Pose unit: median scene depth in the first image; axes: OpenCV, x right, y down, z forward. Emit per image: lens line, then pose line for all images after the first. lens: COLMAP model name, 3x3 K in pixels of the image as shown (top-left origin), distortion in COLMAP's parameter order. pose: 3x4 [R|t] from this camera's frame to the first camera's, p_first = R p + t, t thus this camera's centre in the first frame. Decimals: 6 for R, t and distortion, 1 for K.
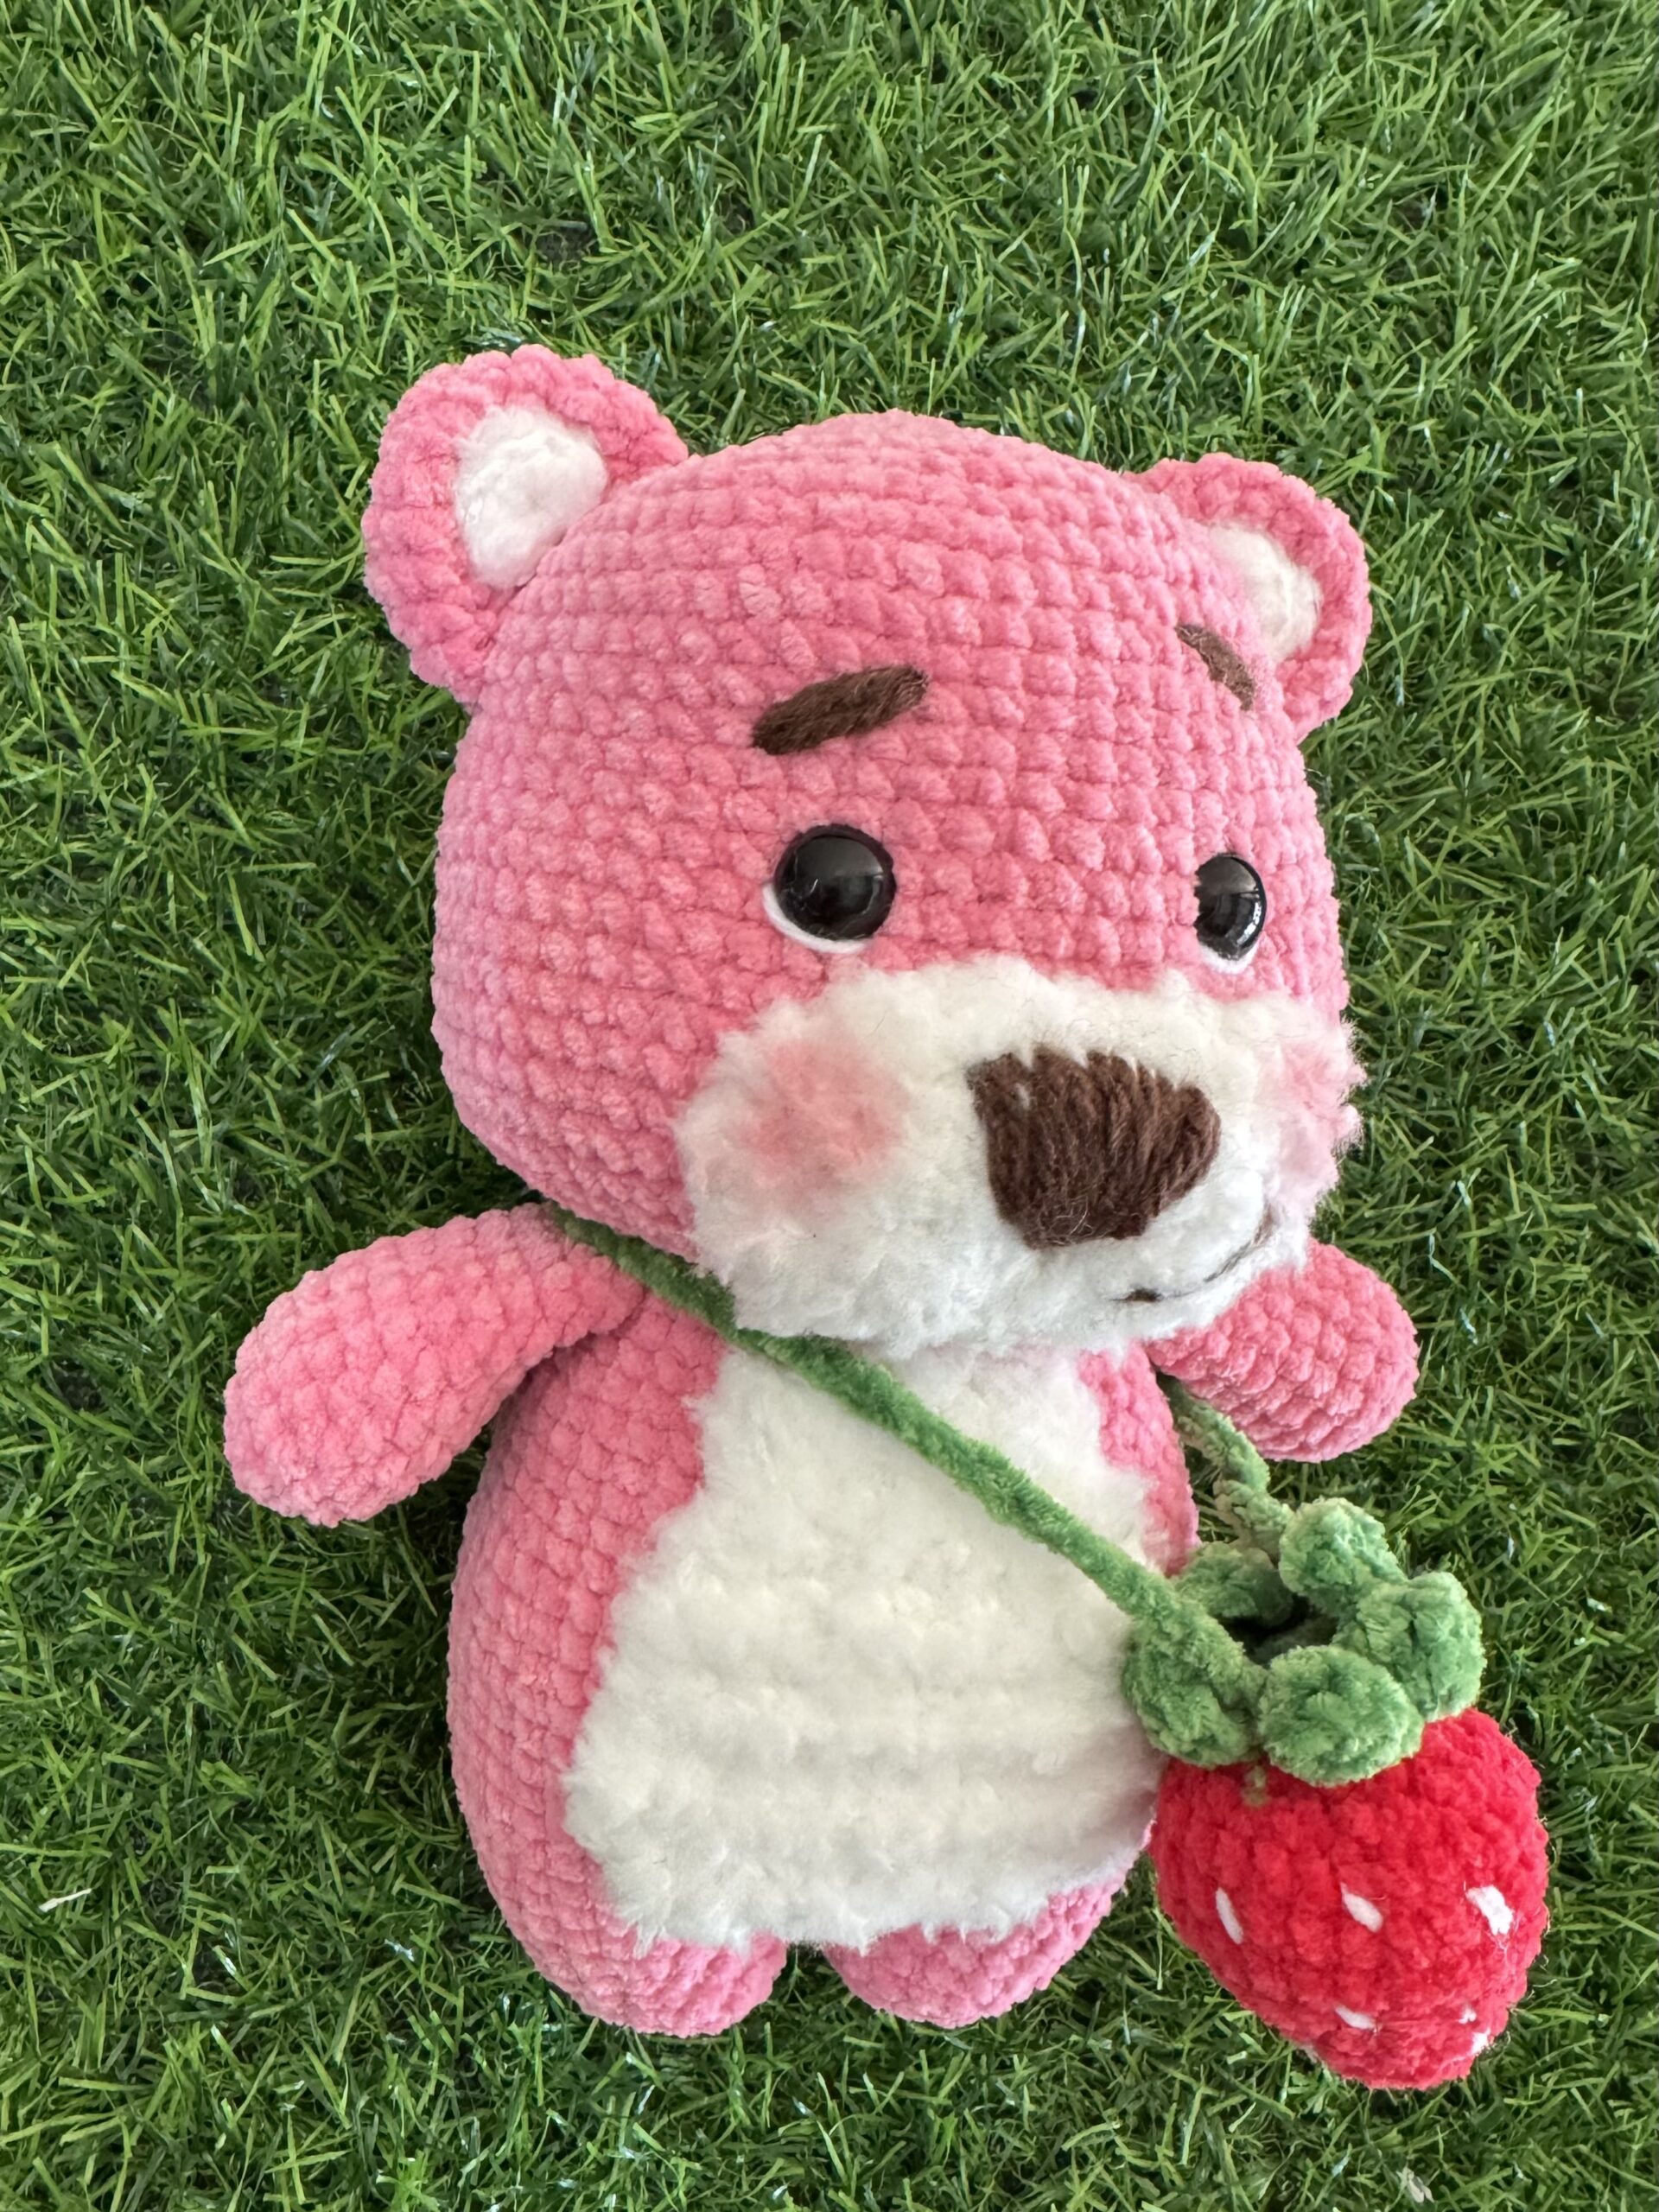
lens RADIAL K [[1590.6, 0, 674.2], [0, 1590.6, 1092.5], [0, 0, 1]] dist [-0.010334, 0.003077]
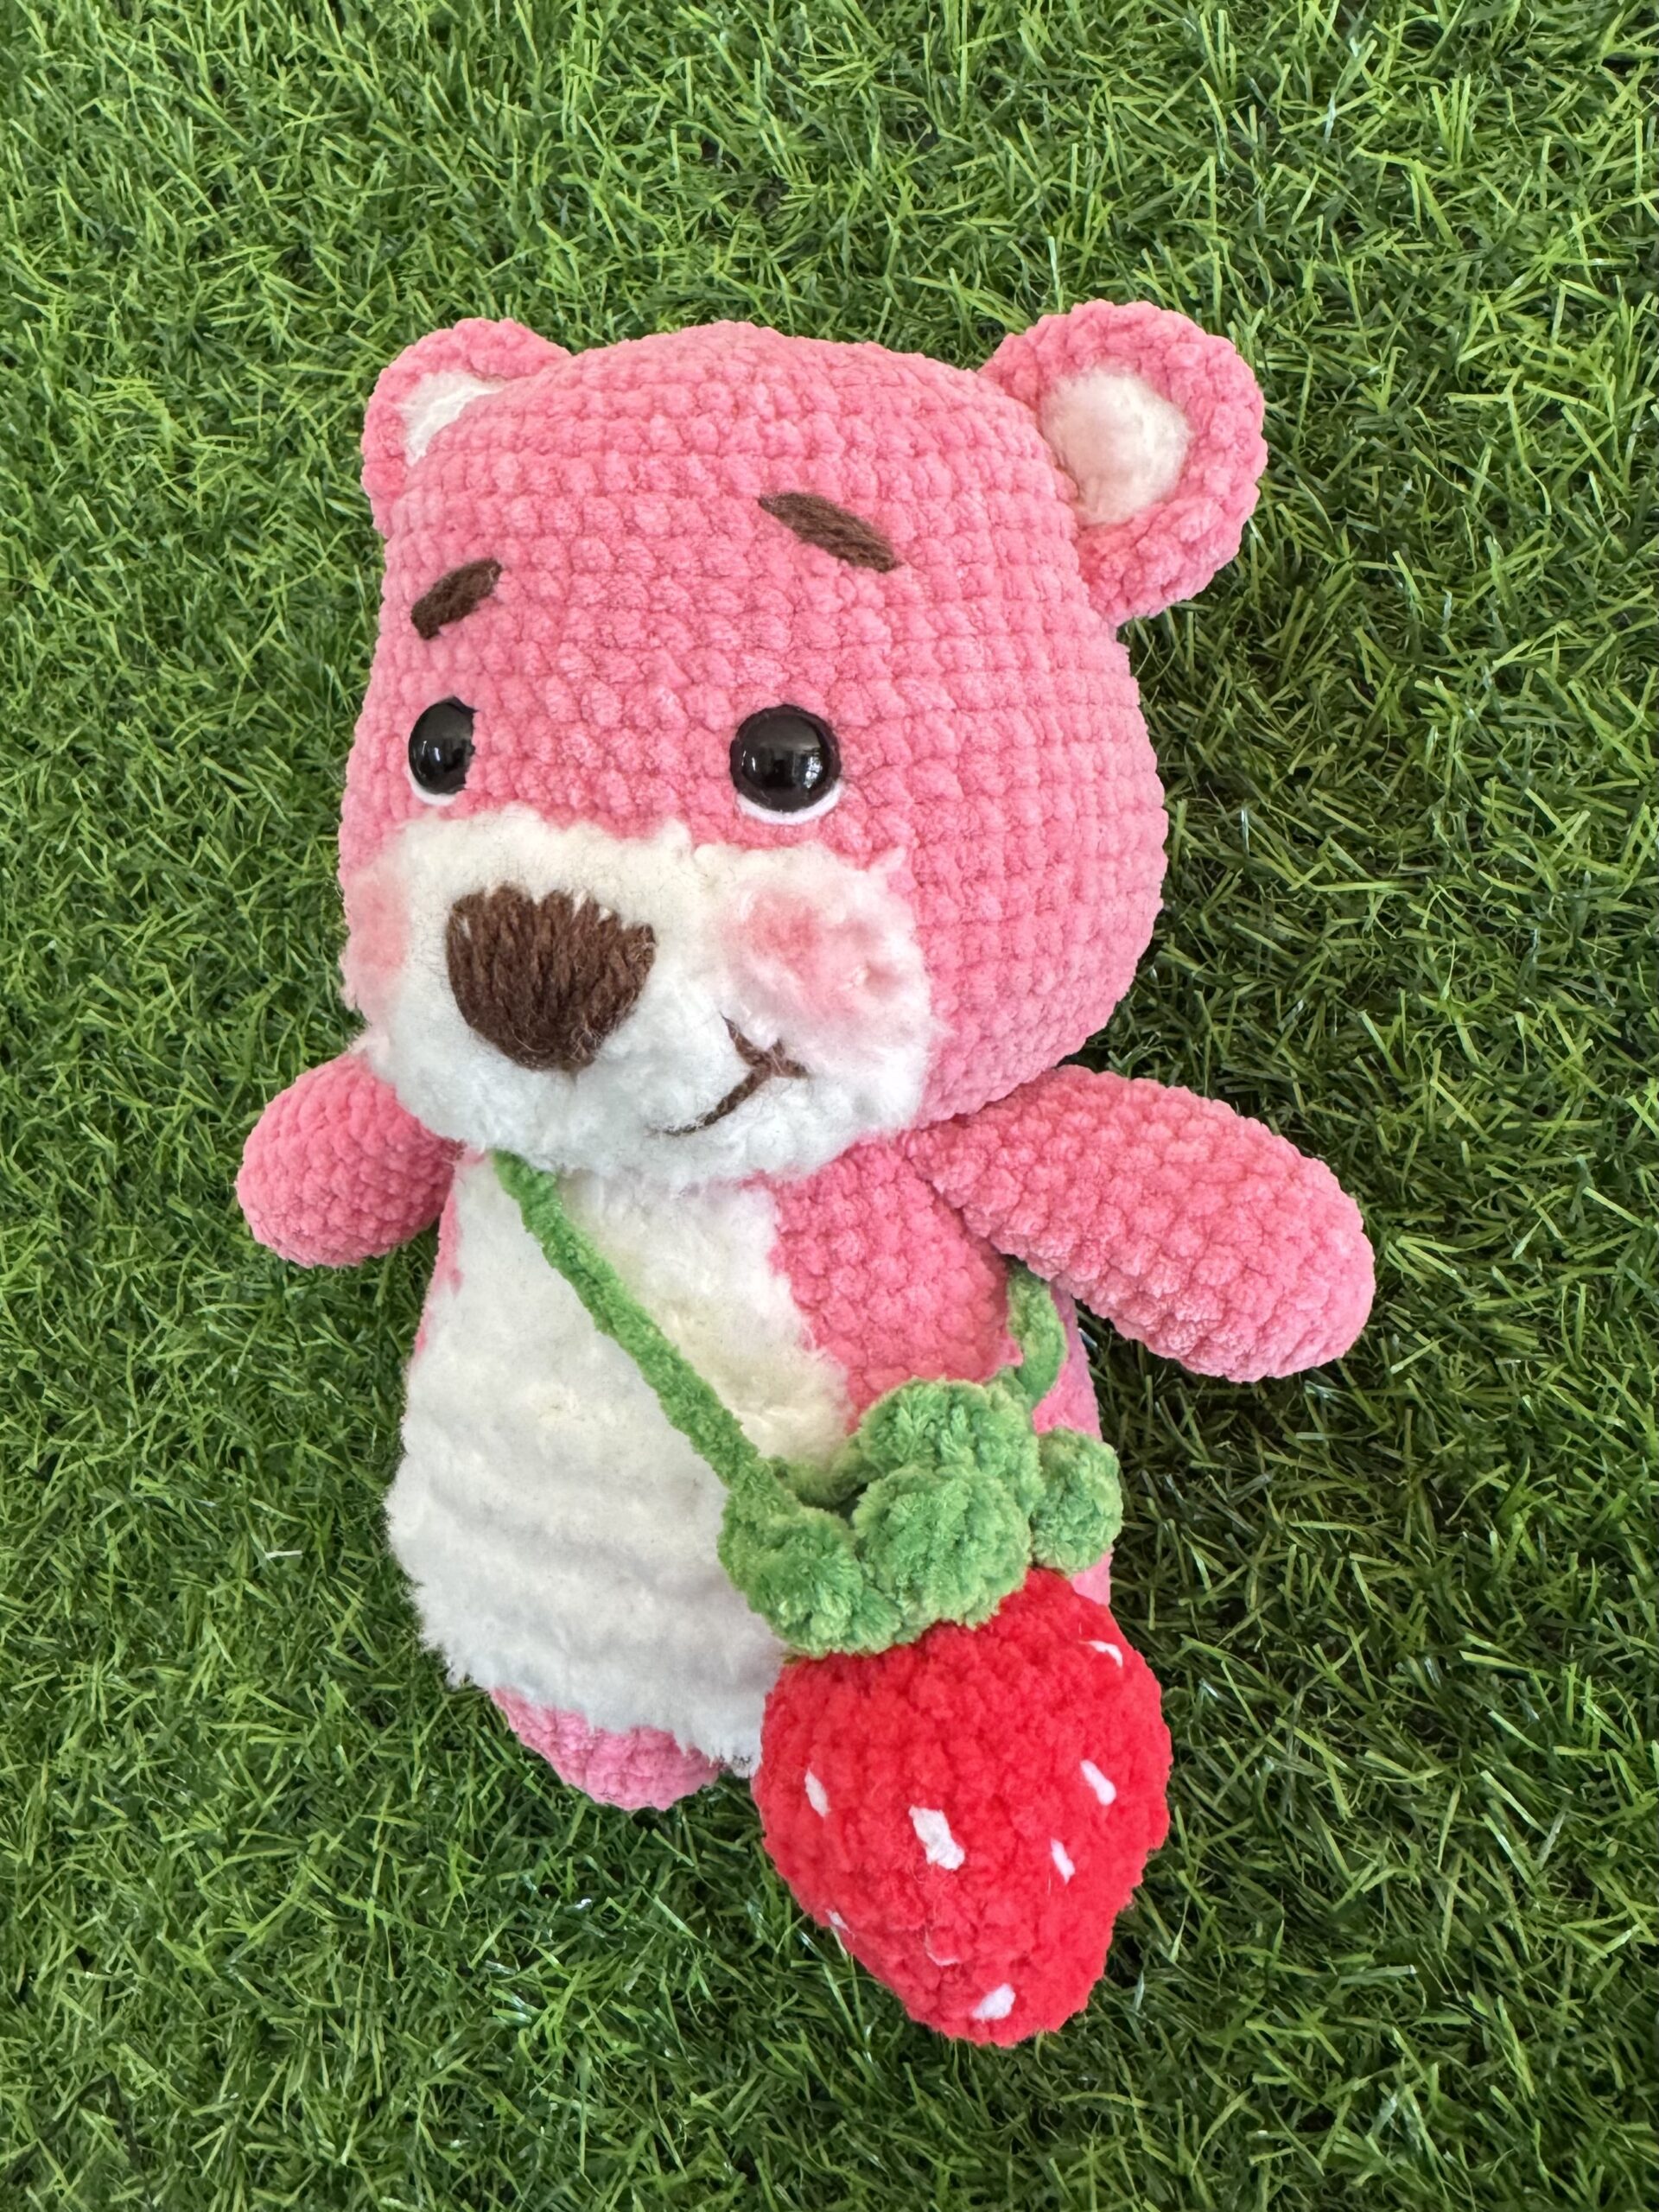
lens RADIAL K [[1590.6, 0, 895.1], [0, 1590.6, 883.6], [0, 0, 1]] dist [-0.010334, 0.003077]
pose [[0.858023, 0.019594, -0.513237, 0.970393], [-0.051552, 0.997511, -0.048102, 0.008700], [0.511017, 0.067731, 0.856898, 0.168655]]
